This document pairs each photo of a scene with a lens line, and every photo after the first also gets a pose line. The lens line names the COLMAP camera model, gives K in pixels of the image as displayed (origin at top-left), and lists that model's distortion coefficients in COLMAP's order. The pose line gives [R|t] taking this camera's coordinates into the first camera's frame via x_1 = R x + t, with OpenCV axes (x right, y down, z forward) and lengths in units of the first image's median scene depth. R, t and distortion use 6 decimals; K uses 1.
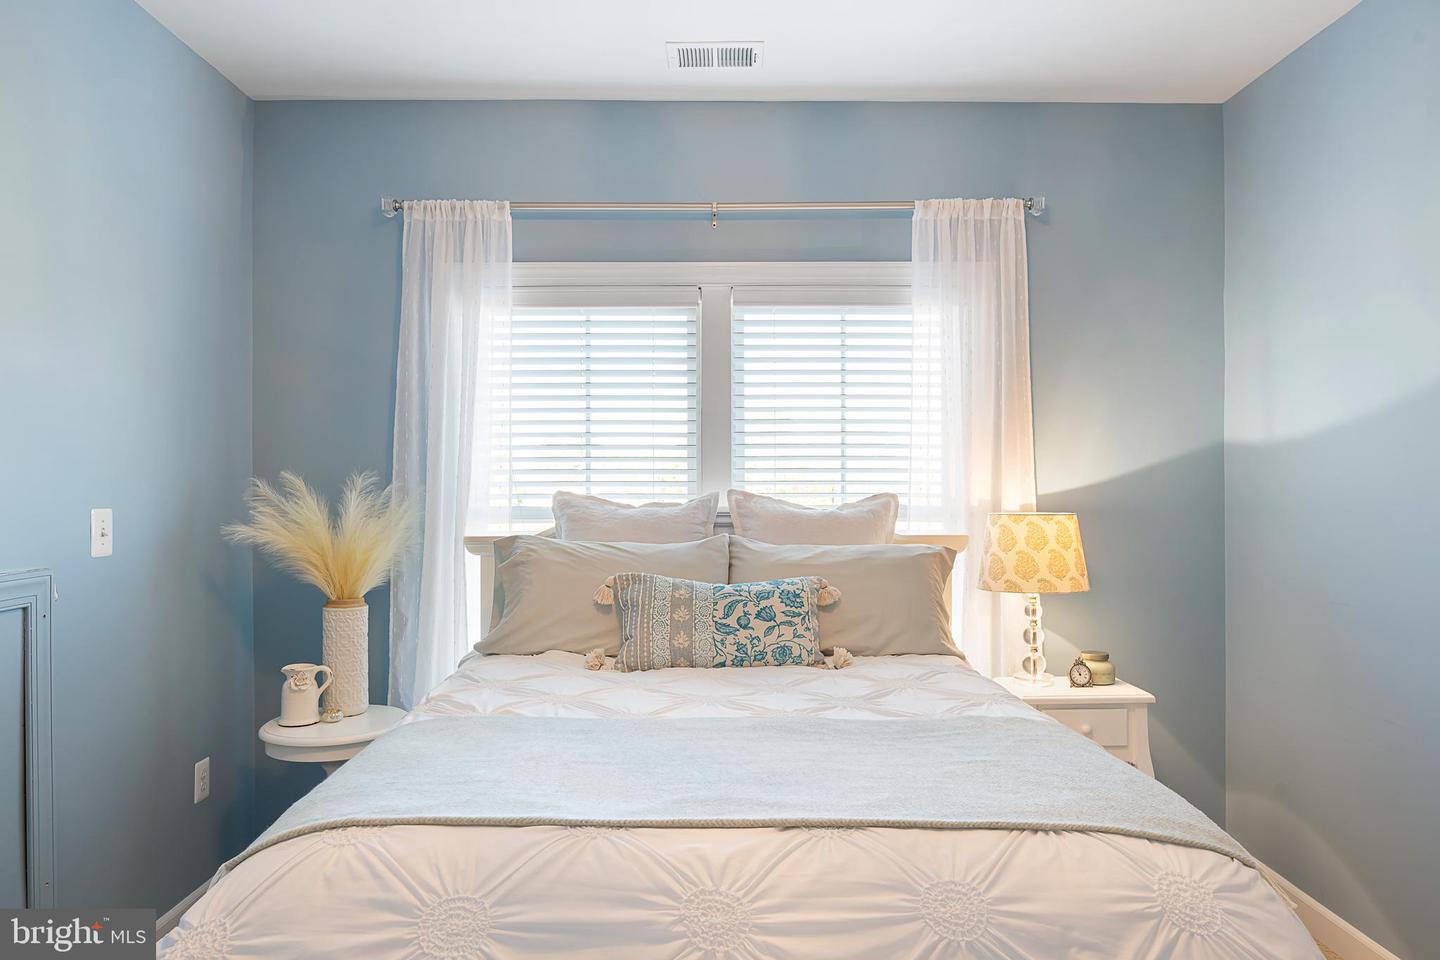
lens RADIAL K [[963.7, 0, 718.7], [0, 963.7, 475.9], [0, 0, 1]] dist [-0.003478, 0.000601]
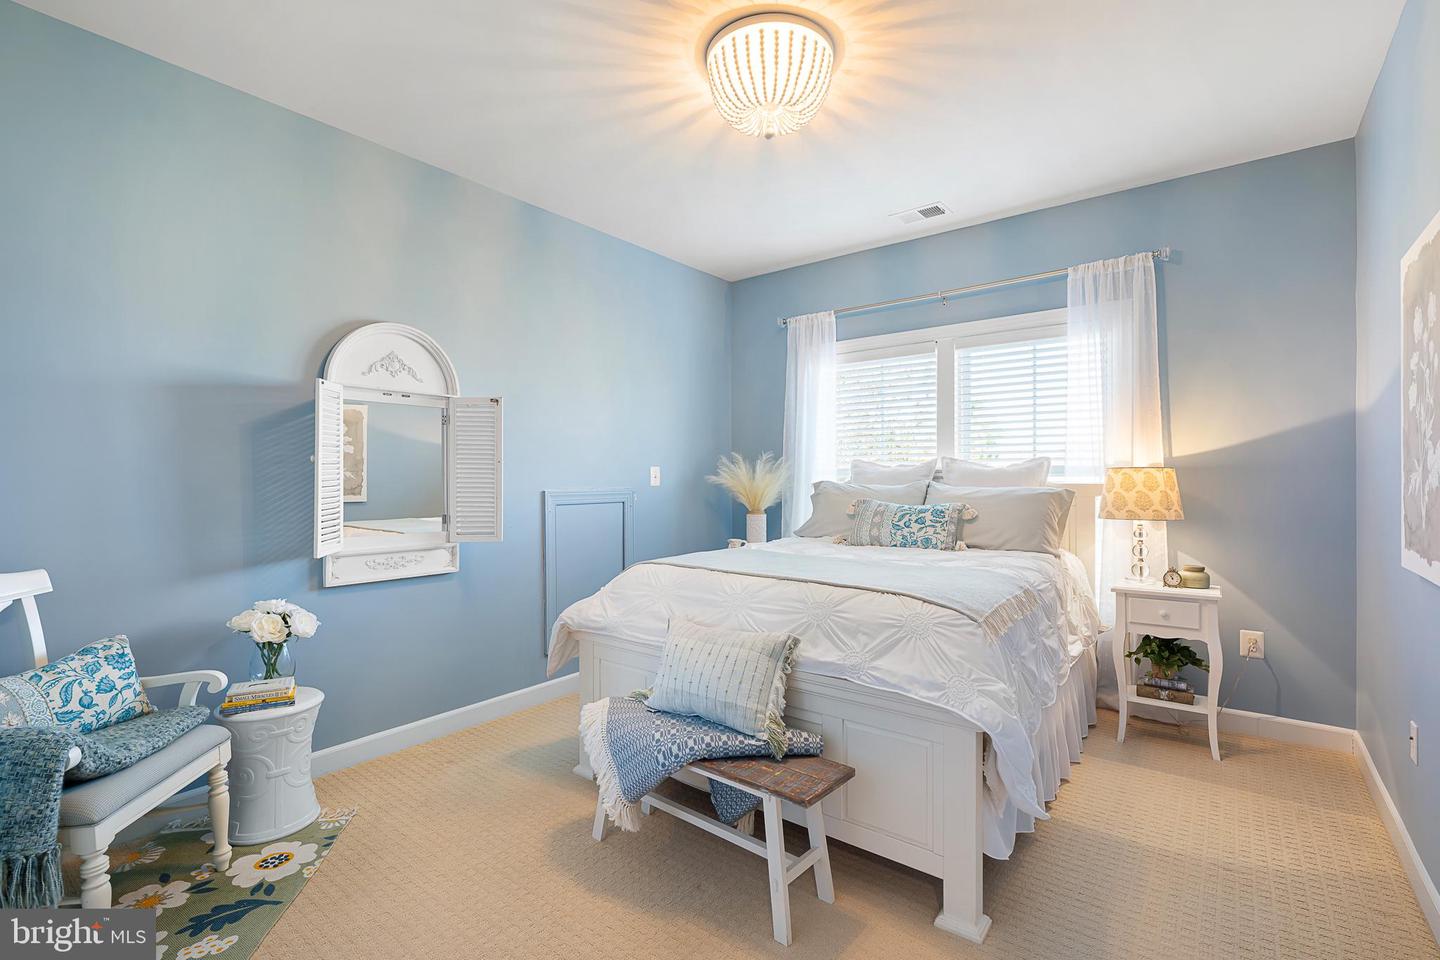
lens RADIAL K [[637.2, 0, 719.8], [0, 637.2, 479.8], [0, 0, 1]] dist [0.009154, -0.000372]
pose [[0.790390, 0.002347, -0.612599, 0.416221], [0.009684, 0.999820, 0.016326, 0.034426], [0.612527, -0.018837, 0.790225, -0.171134]]
